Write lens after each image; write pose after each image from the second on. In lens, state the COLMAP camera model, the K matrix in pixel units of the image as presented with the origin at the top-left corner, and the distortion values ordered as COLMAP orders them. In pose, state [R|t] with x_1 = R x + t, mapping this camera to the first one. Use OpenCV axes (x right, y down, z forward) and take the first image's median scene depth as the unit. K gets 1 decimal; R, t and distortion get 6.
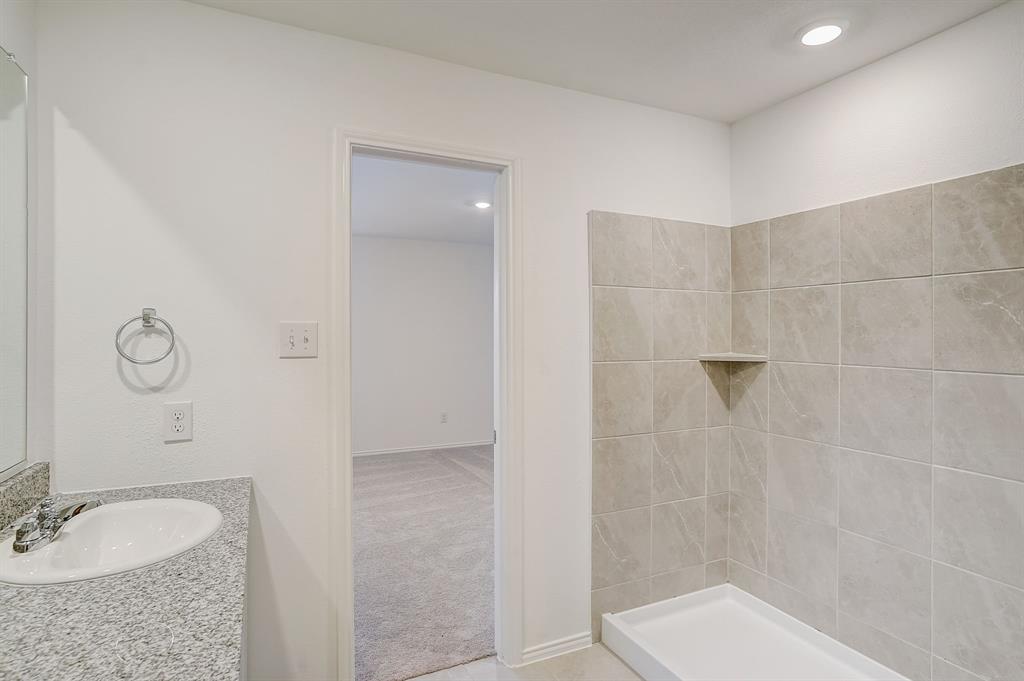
lens RADIAL K [[529.4, 0, 512.0], [0, 529.4, 340.5], [0, 0, 1]] dist [-0.000954, -0.000471]
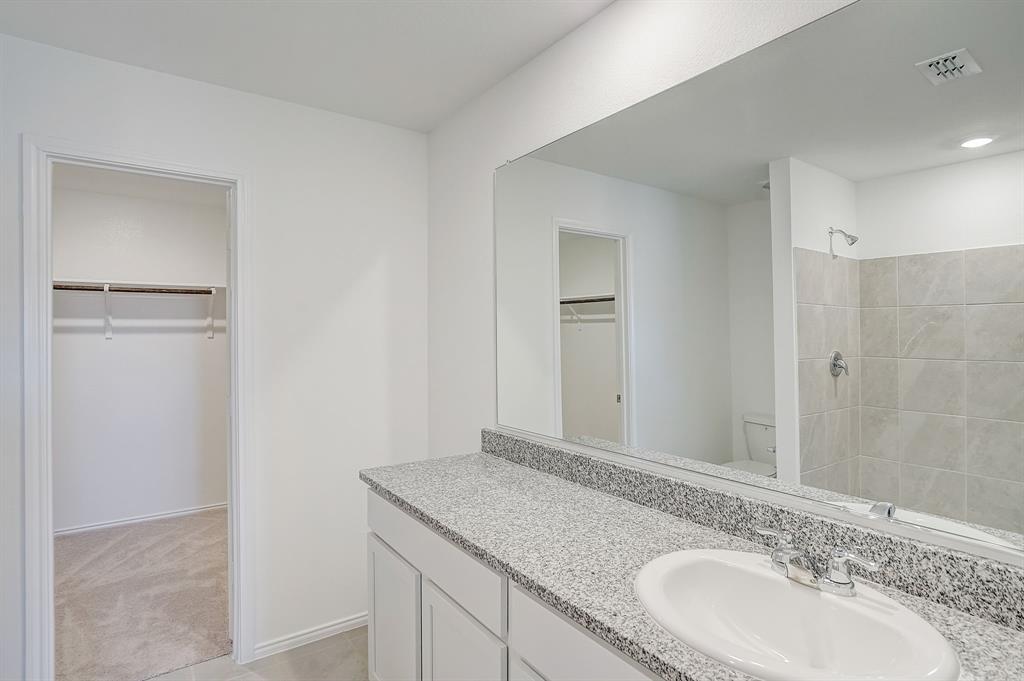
lens RADIAL K [[529.4, 0, 512.0], [0, 529.4, 340.5], [0, 0, 1]] dist [-0.000954, -0.000471]
pose [[-0.987263, 0.003254, -0.159060, -0.314349], [0.001446, 0.999933, 0.011483, -0.031127], [0.159087, 0.011107, -0.987202, 2.063709]]
